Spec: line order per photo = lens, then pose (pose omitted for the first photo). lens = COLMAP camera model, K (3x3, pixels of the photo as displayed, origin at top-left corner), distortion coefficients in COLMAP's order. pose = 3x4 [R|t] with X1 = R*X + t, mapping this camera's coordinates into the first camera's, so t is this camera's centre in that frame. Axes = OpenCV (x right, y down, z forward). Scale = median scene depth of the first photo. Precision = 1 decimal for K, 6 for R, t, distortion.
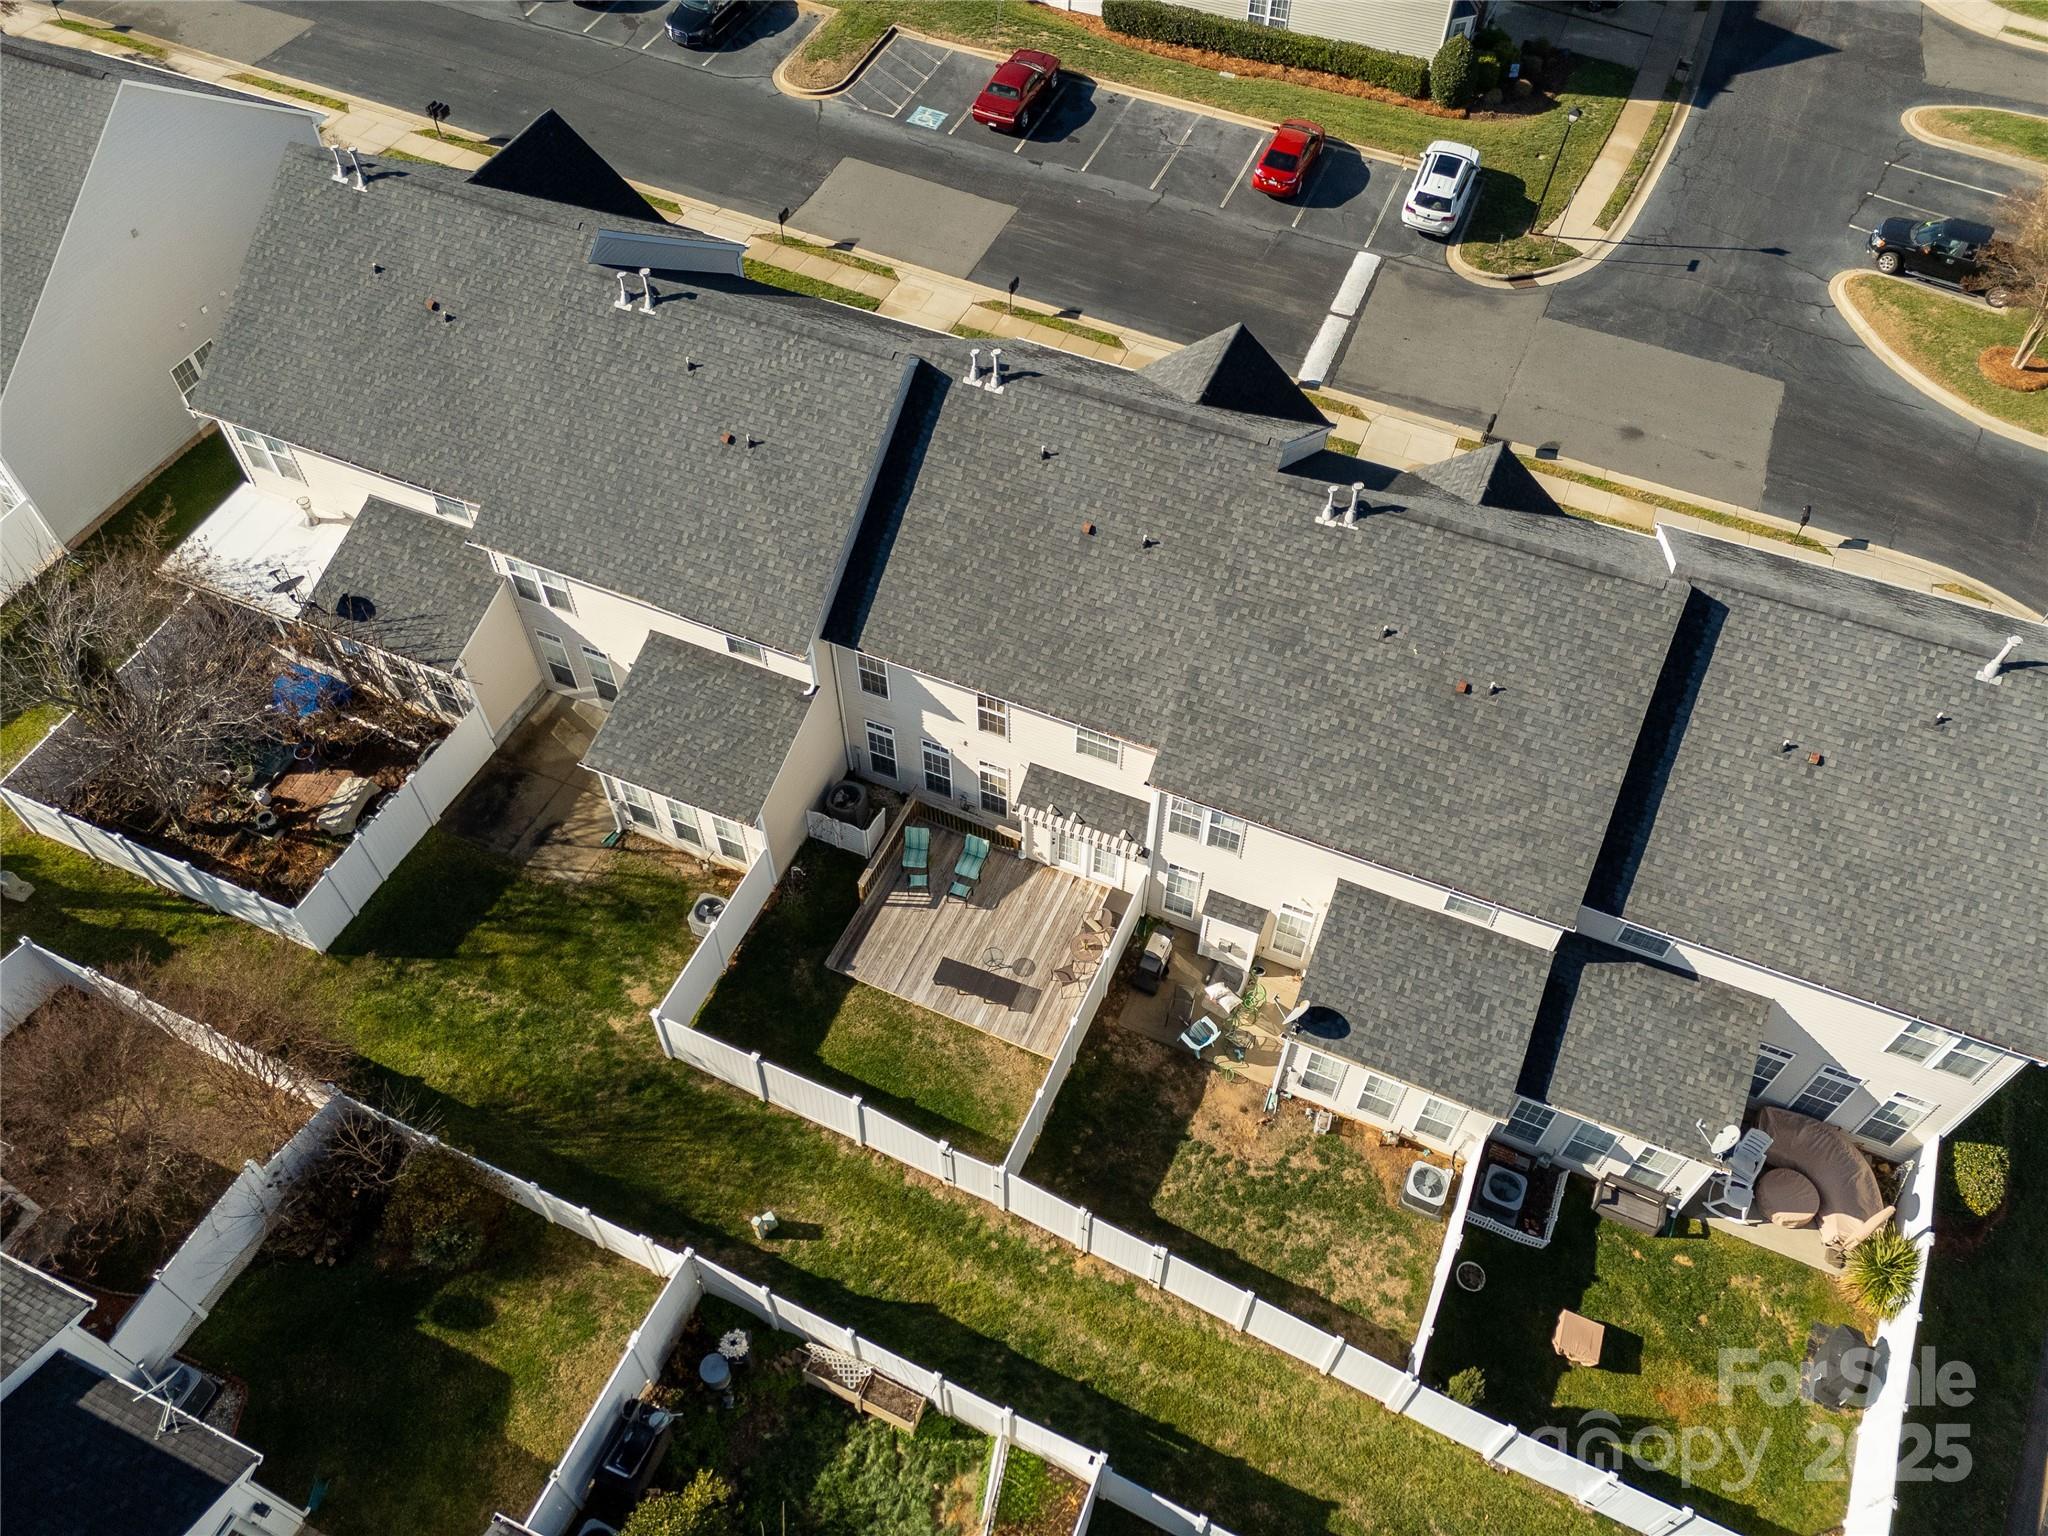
lens RADIAL K [[1497.4, 0, 1021.6], [0, 1497.4, 773.0], [0, 0, 1]] dist [0.079183, -0.066324]
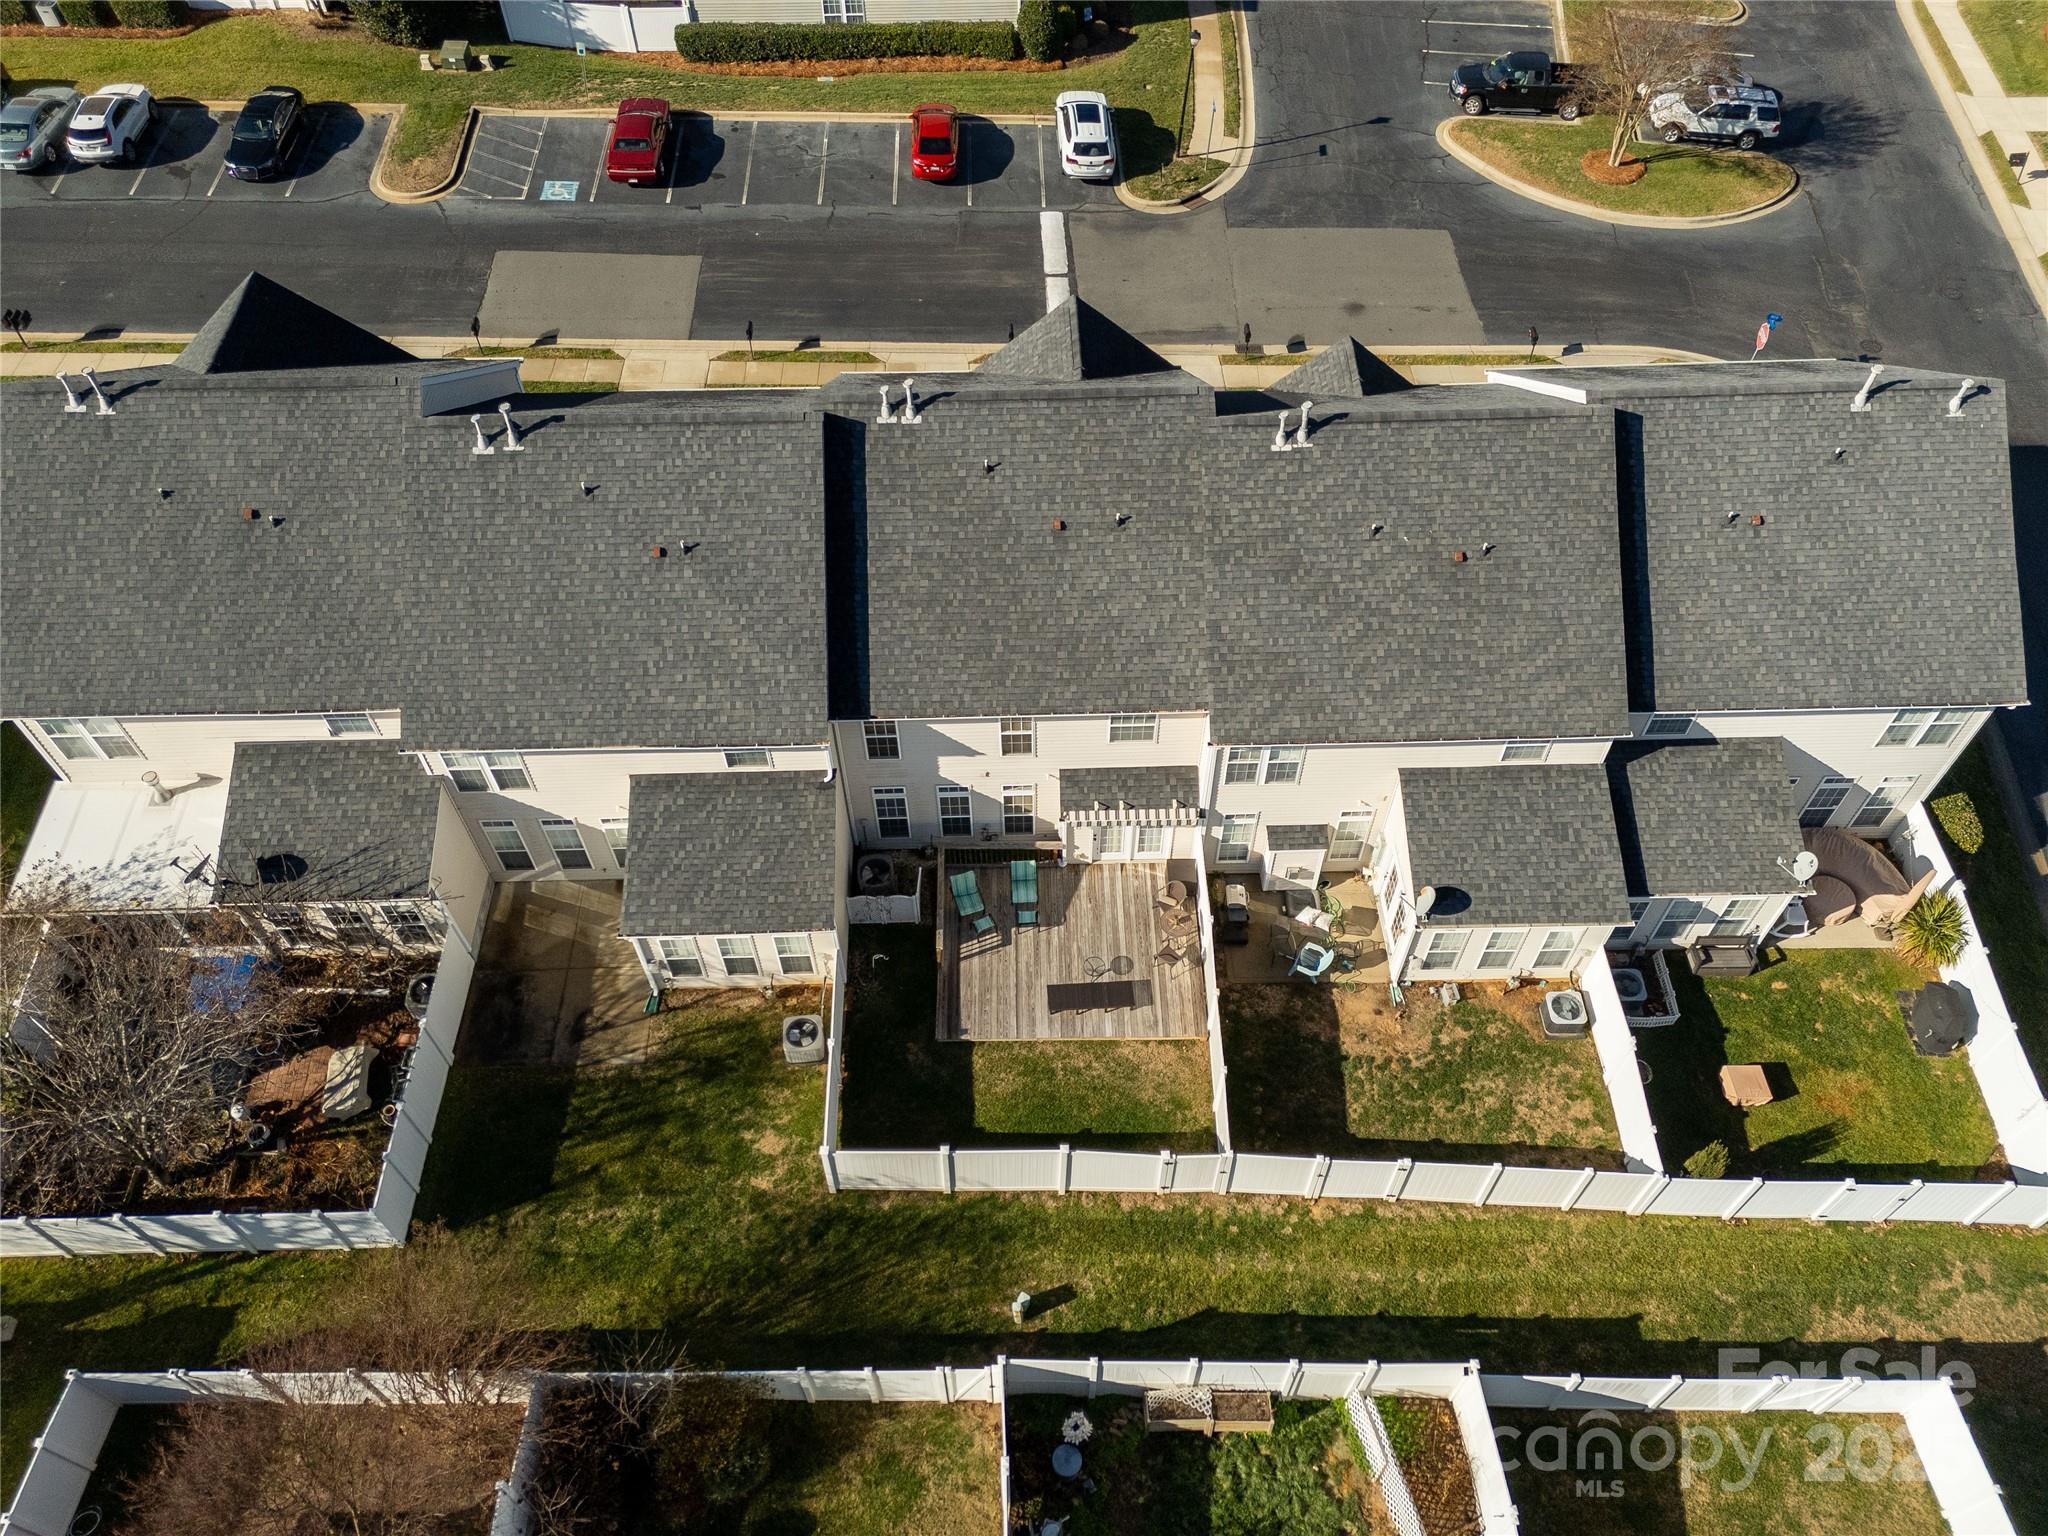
lens RADIAL K [[1497.4, 0, 1021.6], [0, 1497.4, 773.0], [0, 0, 1]] dist [0.079183, -0.066324]
pose [[0.908169, -0.338941, 0.245659, -0.258251], [0.339370, 0.939717, 0.041942, -0.054274], [-0.245066, 0.045279, 0.968449, 0.046013]]
